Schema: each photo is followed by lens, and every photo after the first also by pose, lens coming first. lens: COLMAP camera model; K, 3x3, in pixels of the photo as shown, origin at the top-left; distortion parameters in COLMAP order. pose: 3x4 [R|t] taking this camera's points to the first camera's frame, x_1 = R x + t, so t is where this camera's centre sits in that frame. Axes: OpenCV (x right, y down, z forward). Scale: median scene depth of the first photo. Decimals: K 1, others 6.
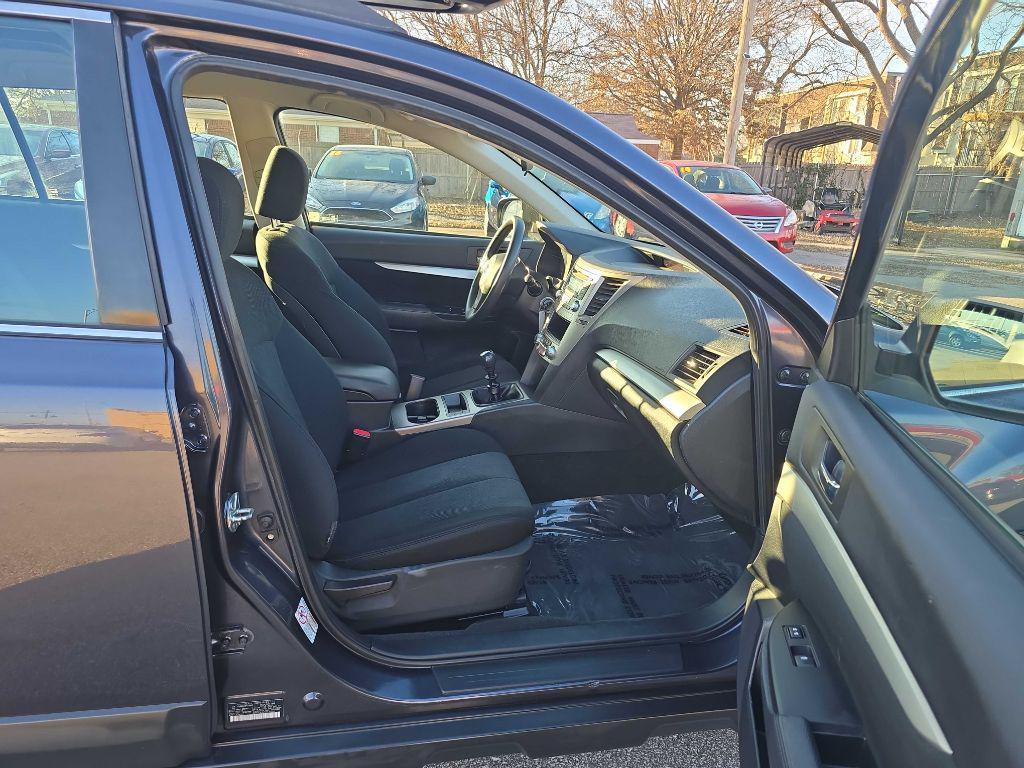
lens RADIAL K [[688.8, 0, 548.0], [0, 688.8, 382.9], [0, 0, 1]] dist [0.028765, -0.000224]
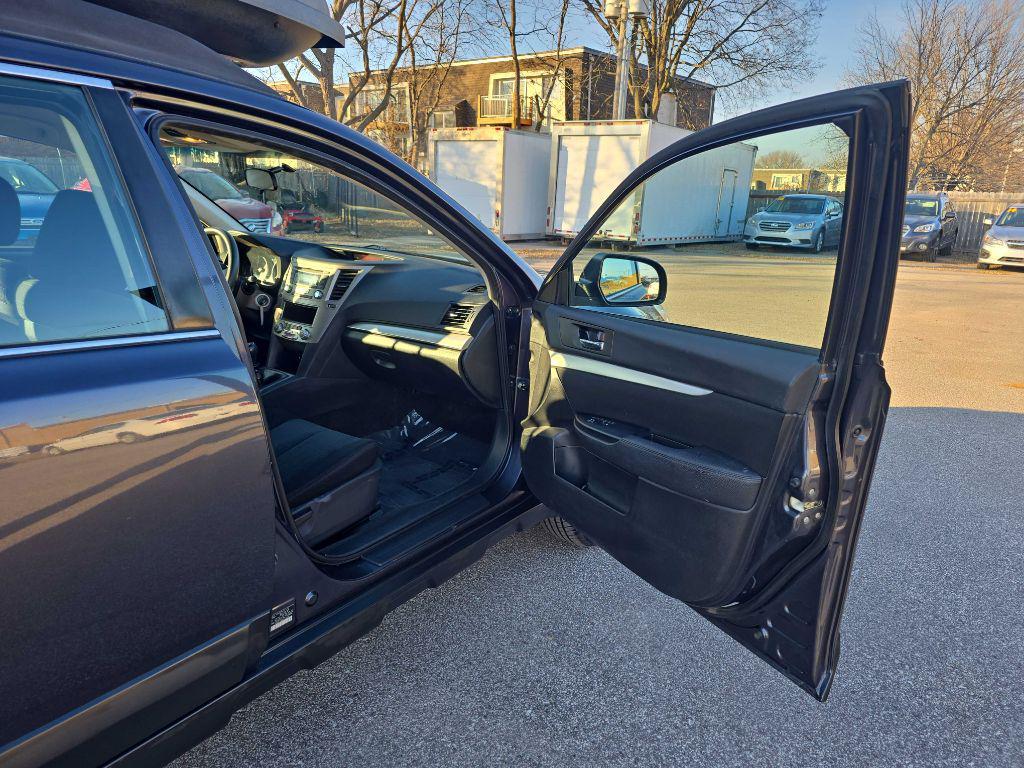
lens RADIAL K [[696.4, 0, 512.0], [0, 696.4, 384.0], [0, 0, 1]] dist [0.036521, -0.000501]
pose [[0.738152, -0.205158, 0.642683, -0.715908], [0.203977, 0.975922, 0.077258, 0.027792], [-0.643059, 0.074064, 0.762227, -0.255579]]
